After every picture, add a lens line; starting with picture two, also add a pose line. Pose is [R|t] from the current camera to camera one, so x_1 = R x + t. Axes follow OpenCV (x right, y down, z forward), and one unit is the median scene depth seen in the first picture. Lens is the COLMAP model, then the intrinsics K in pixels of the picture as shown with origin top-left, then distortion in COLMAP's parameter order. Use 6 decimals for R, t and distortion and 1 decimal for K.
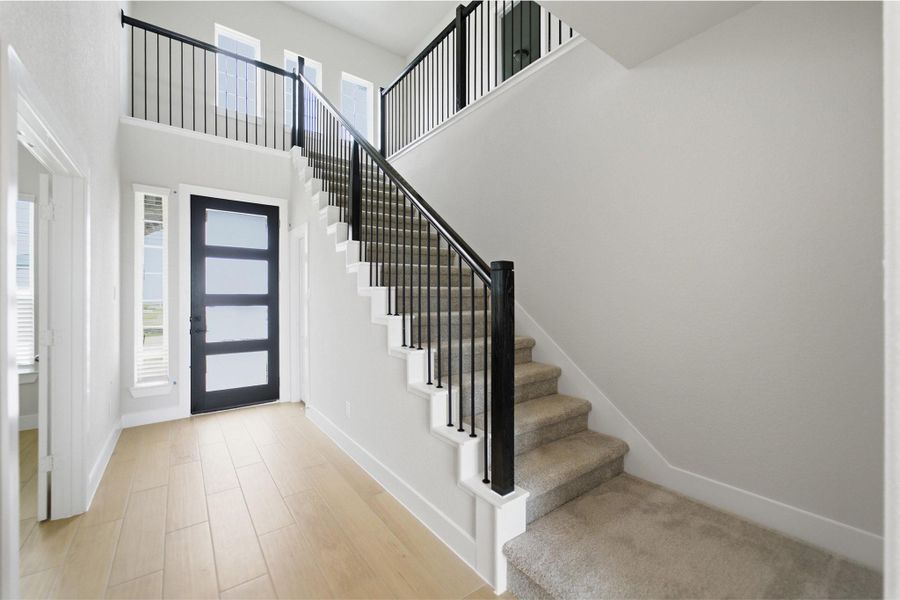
lens RADIAL K [[366.7, 0, 444.7], [0, 366.7, 300.4], [0, 0, 1]] dist [0.000733, 0.000902]
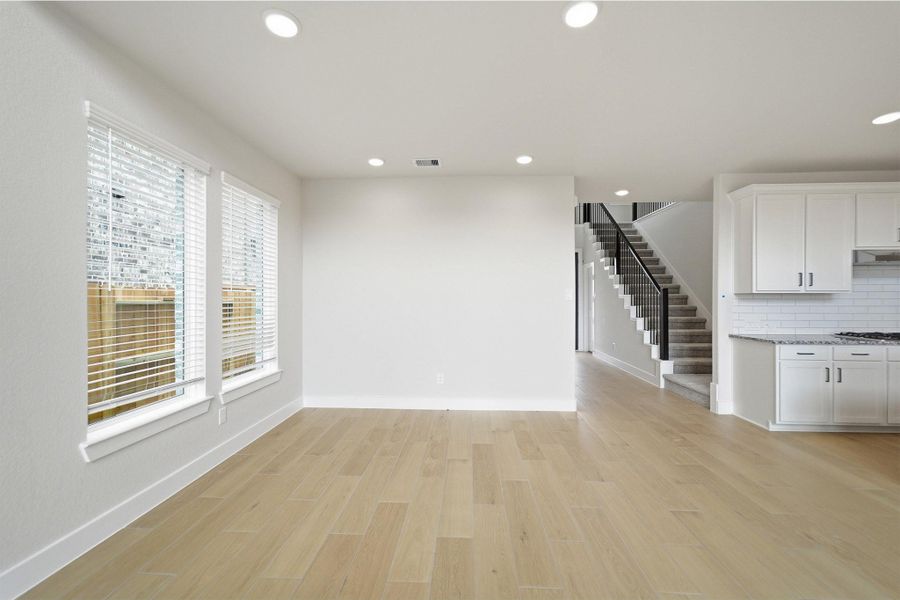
lens RADIAL K [[366.7, 0, 444.7], [0, 366.7, 300.4], [0, 0, 1]] dist [0.000733, 0.000902]
pose [[0.767553, 0.003435, -0.640976, 0.291765], [-0.000476, 0.999988, 0.004789, -0.005648], [0.640985, -0.003371, 0.767546, -1.072240]]
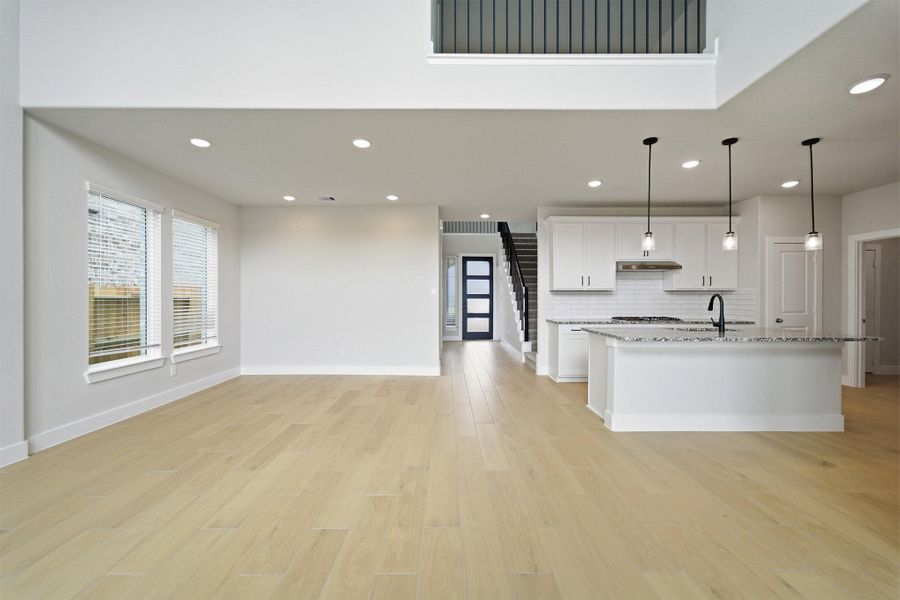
lens RADIAL K [[366.7, 0, 444.7], [0, 366.7, 300.4], [0, 0, 1]] dist [0.000733, 0.000902]
pose [[0.802083, 0.004386, -0.597197, 0.779972], [-0.000030, 0.999973, 0.007305, 0.007811], [0.597213, -0.005841, 0.802061, -1.188408]]
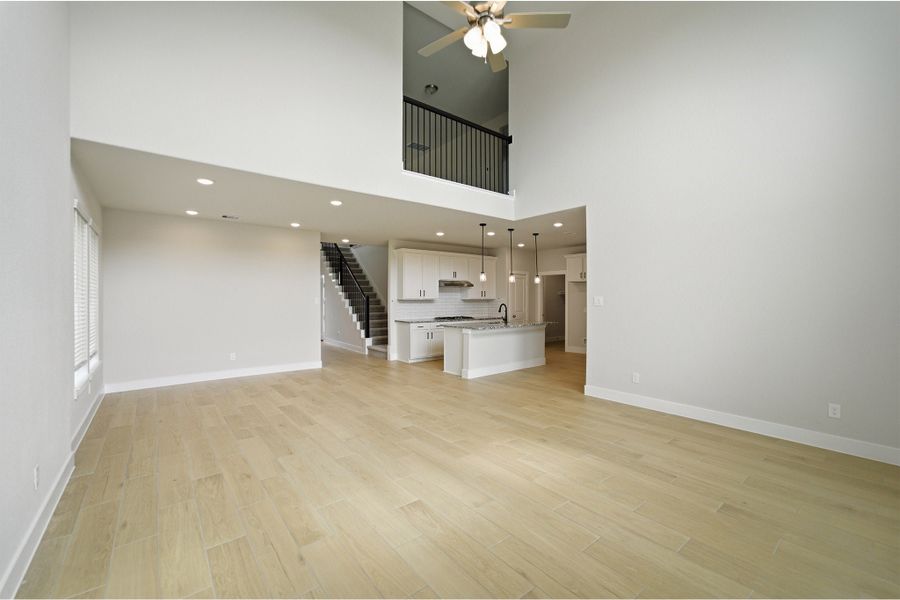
lens RADIAL K [[384.0, 0, 438.1], [0, 384.0, 299.4], [0, 0, 1]] dist [-0.000456, 0.000177]
pose [[0.999978, -0.001712, 0.006474, 0.465550], [0.001689, 0.999993, 0.003438, -0.027985], [-0.006479, -0.003427, 0.999973, -1.882551]]
